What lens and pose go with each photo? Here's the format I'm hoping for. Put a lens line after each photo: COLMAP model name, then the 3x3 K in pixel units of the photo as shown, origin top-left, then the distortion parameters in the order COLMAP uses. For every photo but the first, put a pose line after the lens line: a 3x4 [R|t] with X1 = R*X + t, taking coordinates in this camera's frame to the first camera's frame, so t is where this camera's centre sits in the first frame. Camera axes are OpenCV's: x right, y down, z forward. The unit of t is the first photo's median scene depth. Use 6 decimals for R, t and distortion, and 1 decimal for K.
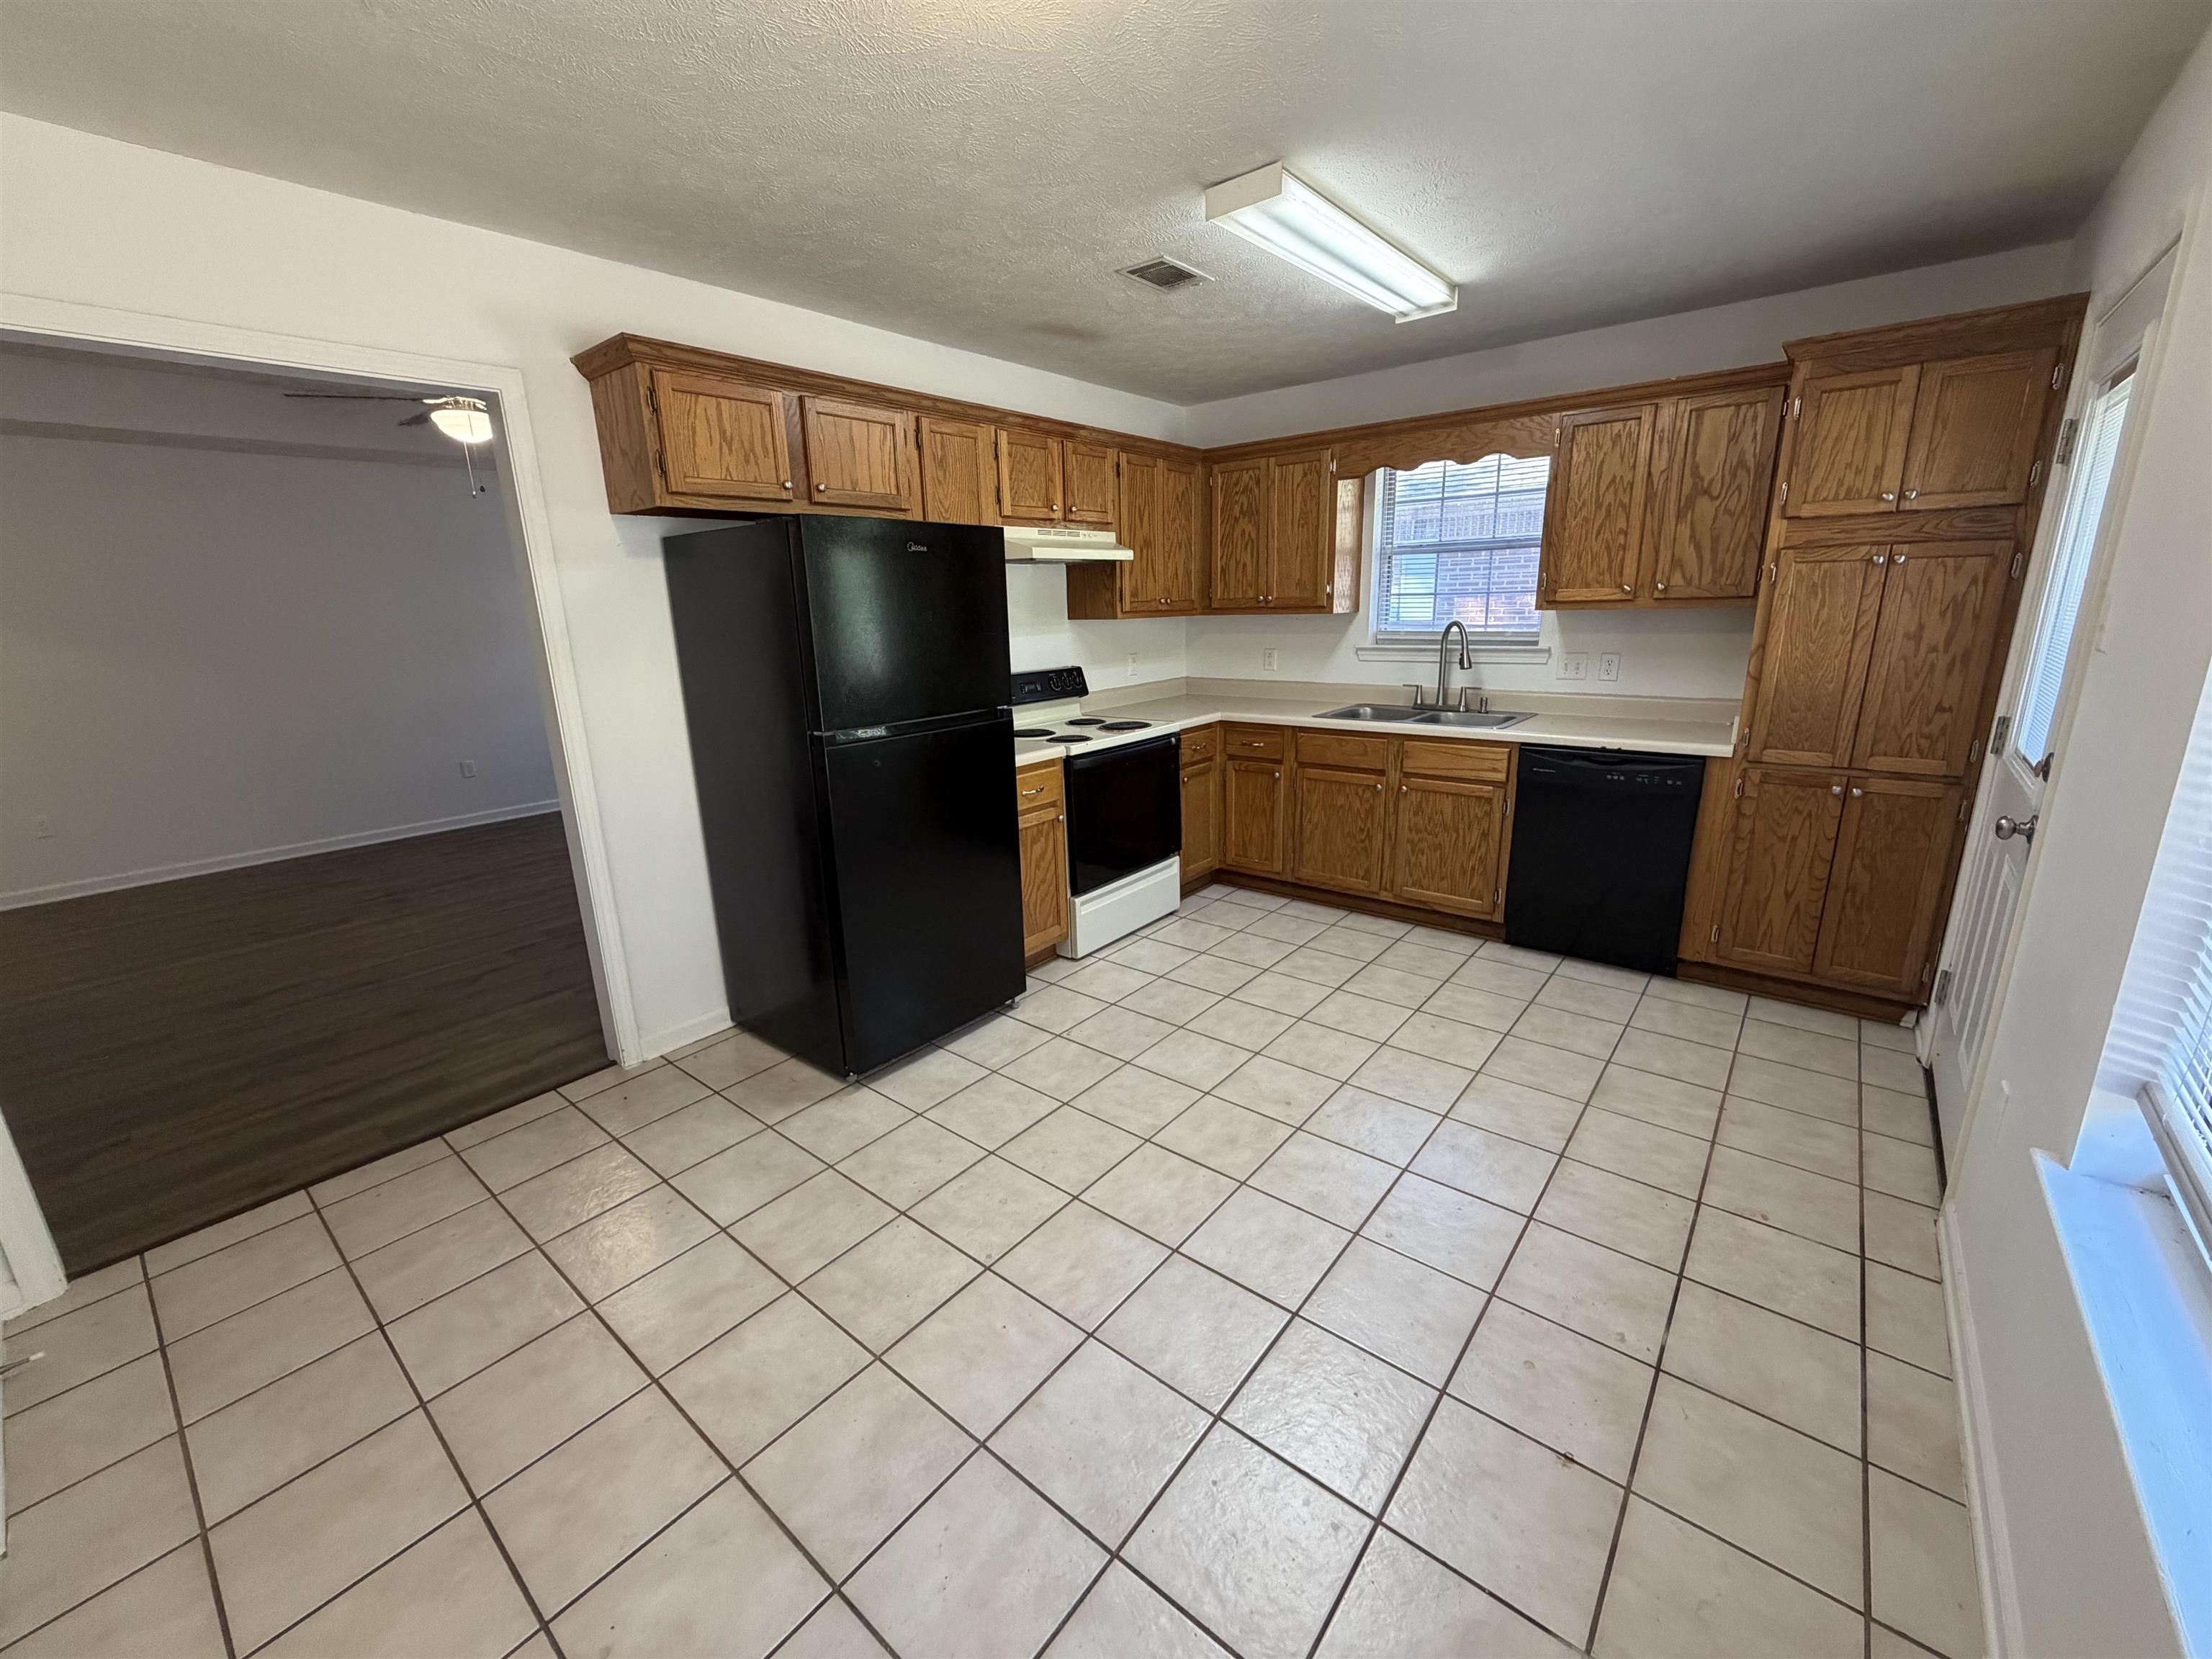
lens RADIAL K [[886.7, 0, 1101.2], [0, 886.7, 828.3], [0, 0, 1]] dist [0.001564, 0.000033]
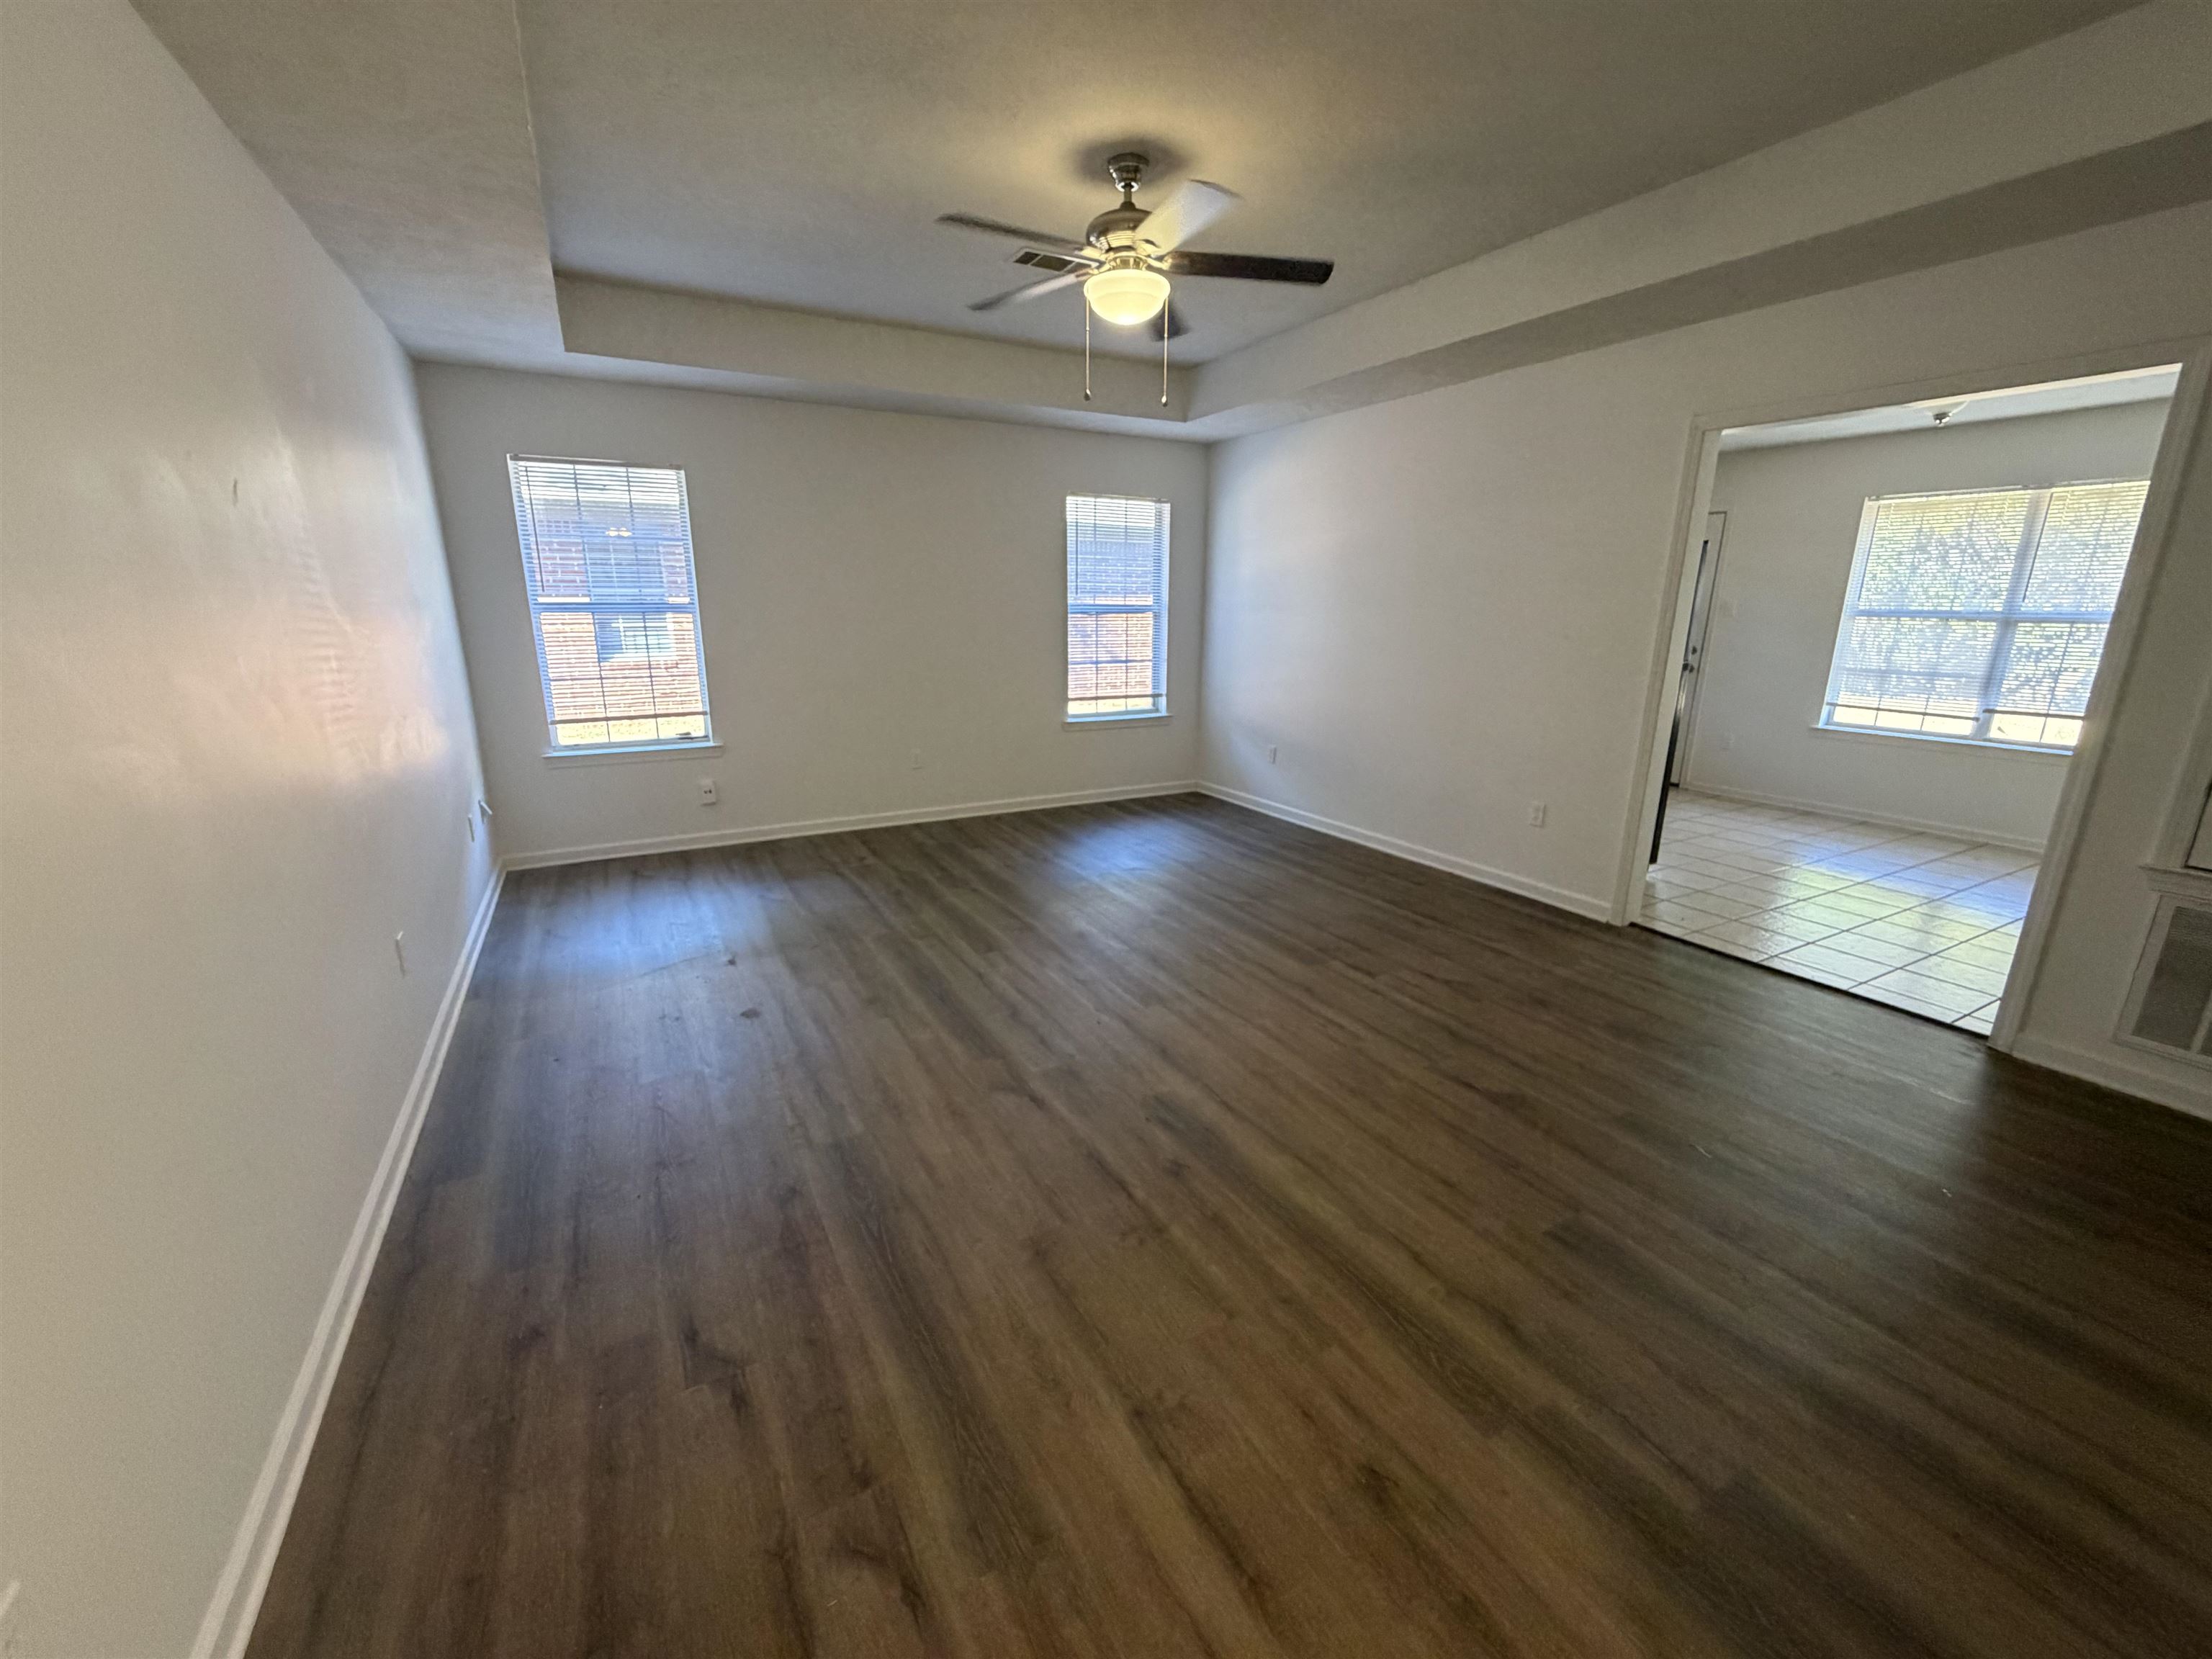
lens RADIAL K [[886.7, 0, 1101.2], [0, 886.7, 828.3], [0, 0, 1]] dist [0.001564, 0.000033]
pose [[0.376306, -0.204950, 0.903543, -1.699340], [0.222283, 0.966714, 0.126703, -0.184393], [-0.899435, 0.153163, 0.409337, 0.968888]]
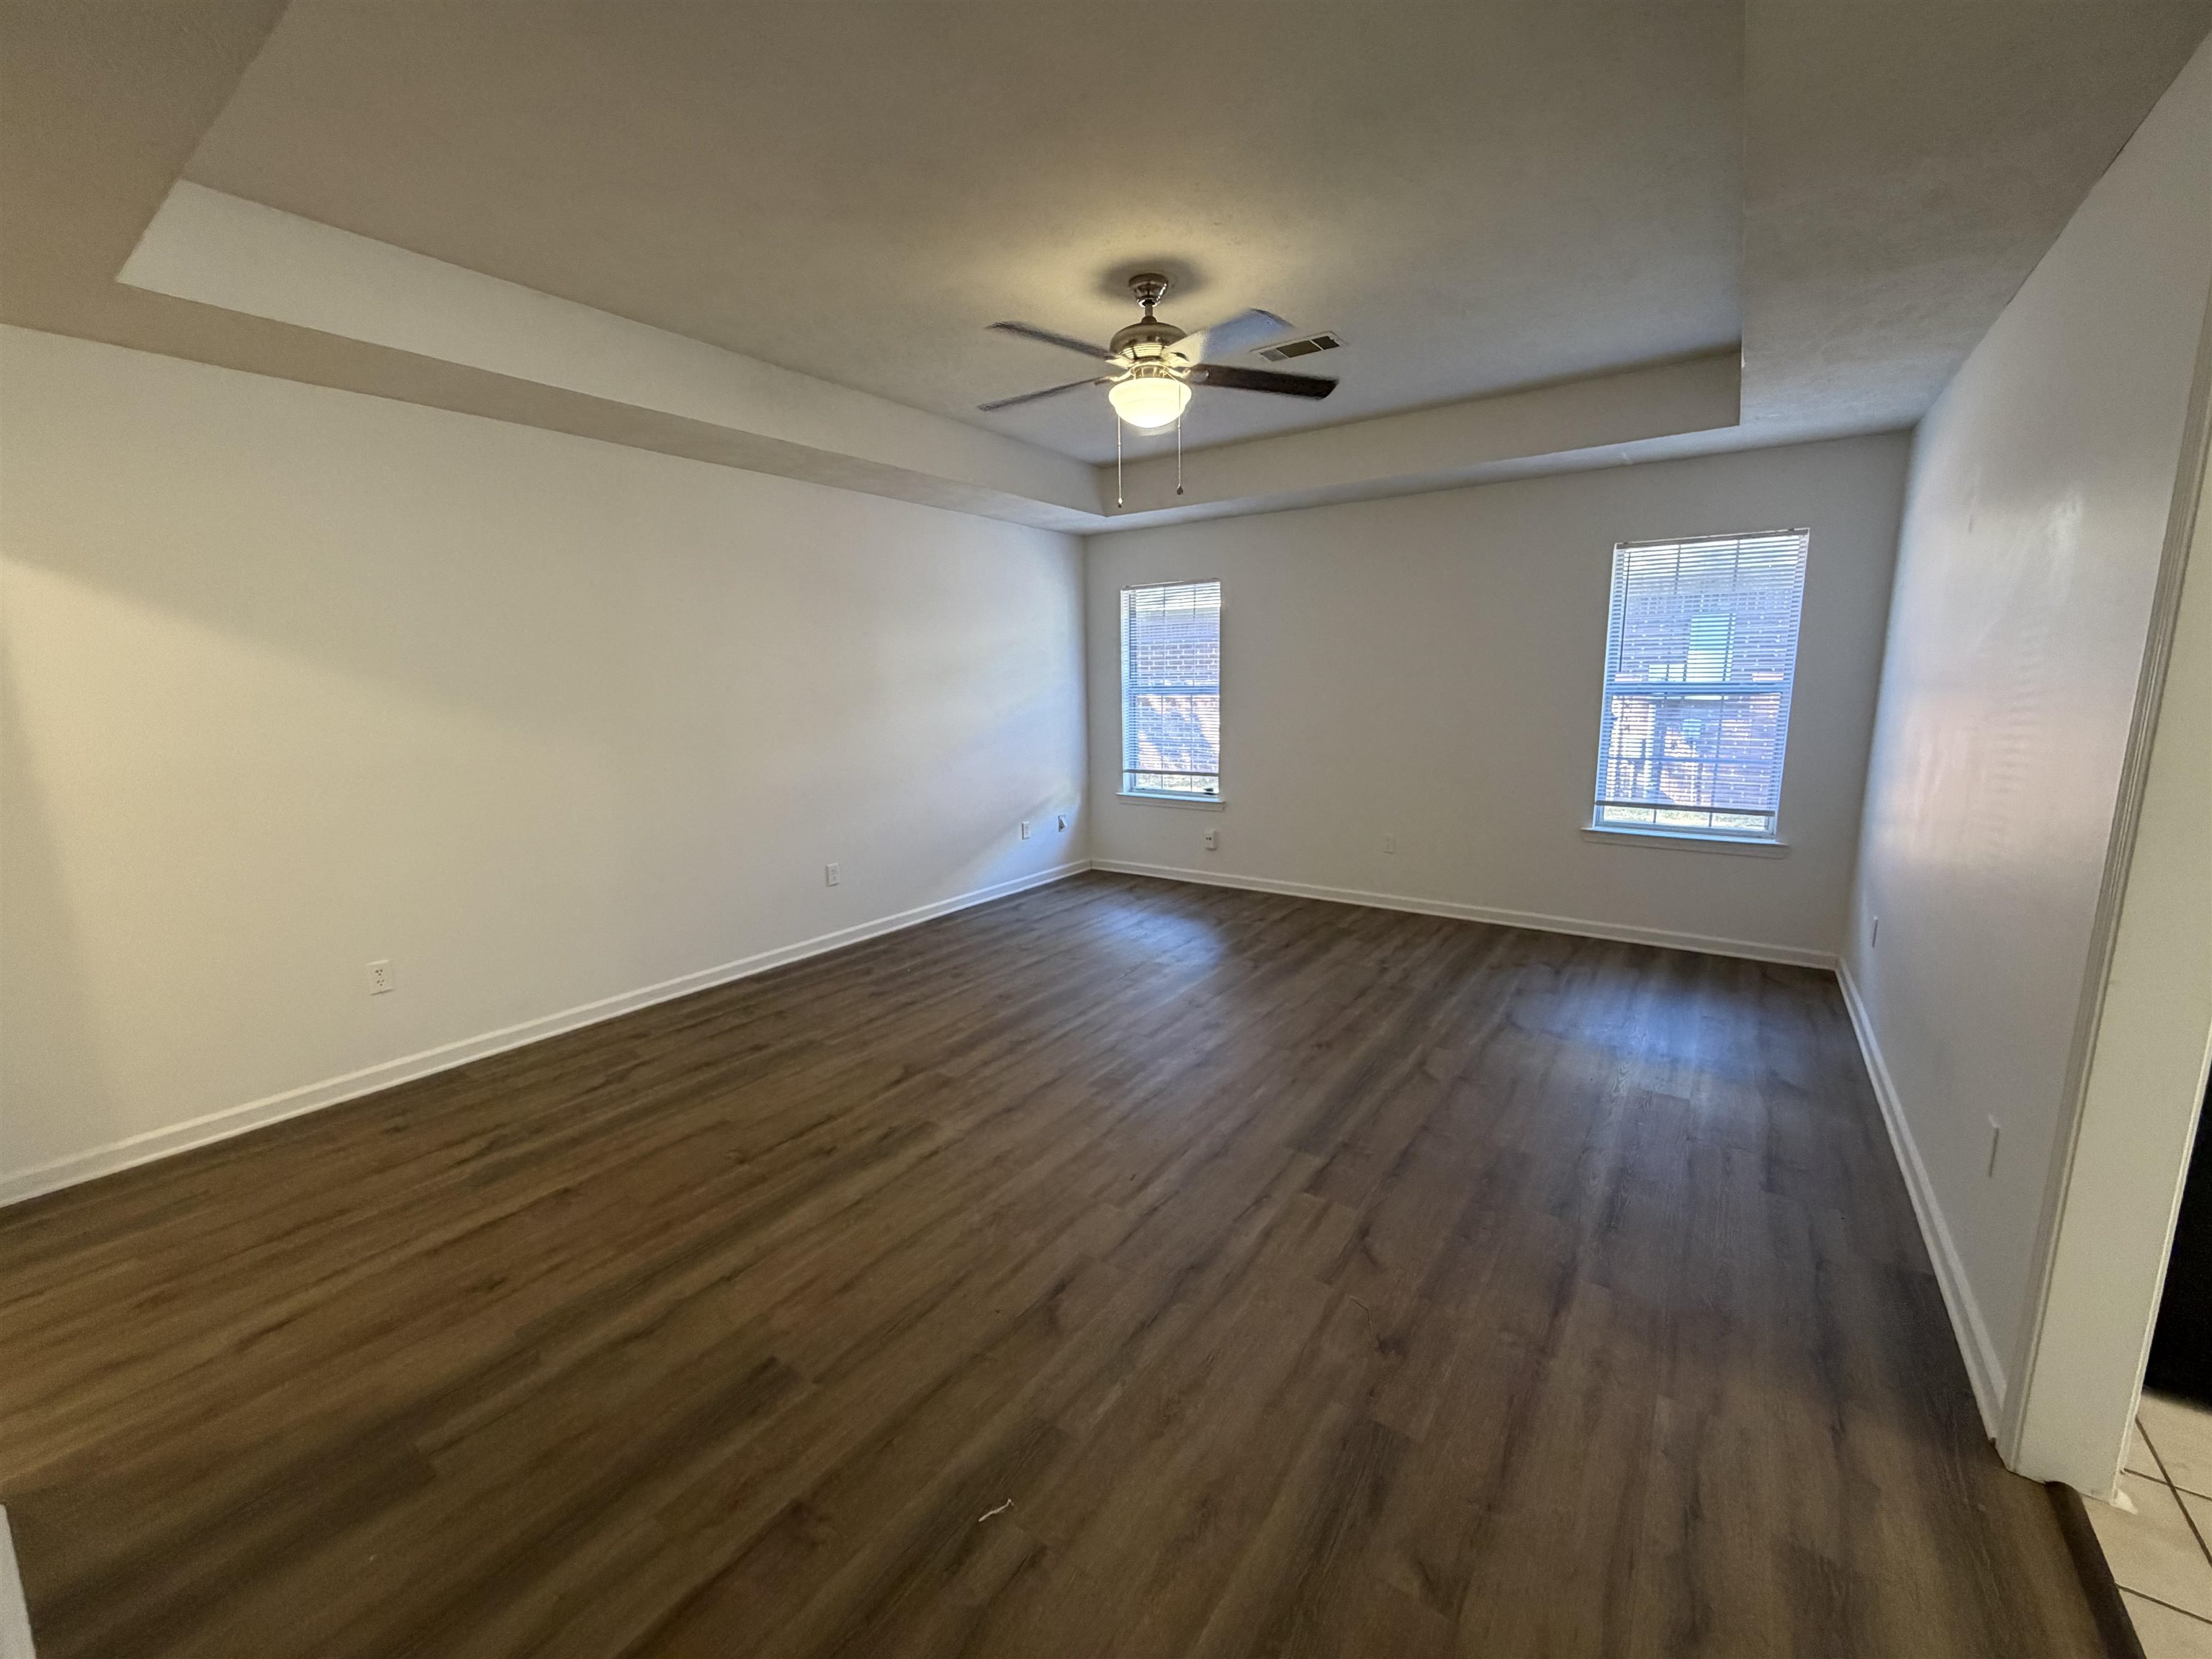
lens RADIAL K [[886.7, 0, 1101.2], [0, 886.7, 828.3], [0, 0, 1]] dist [0.001564, 0.000033]
pose [[0.997675, 0.000453, 0.068153, -0.967265], [0.005752, 0.995851, -0.090820, -0.065116], [-0.067911, 0.091001, 0.993533, 0.409038]]
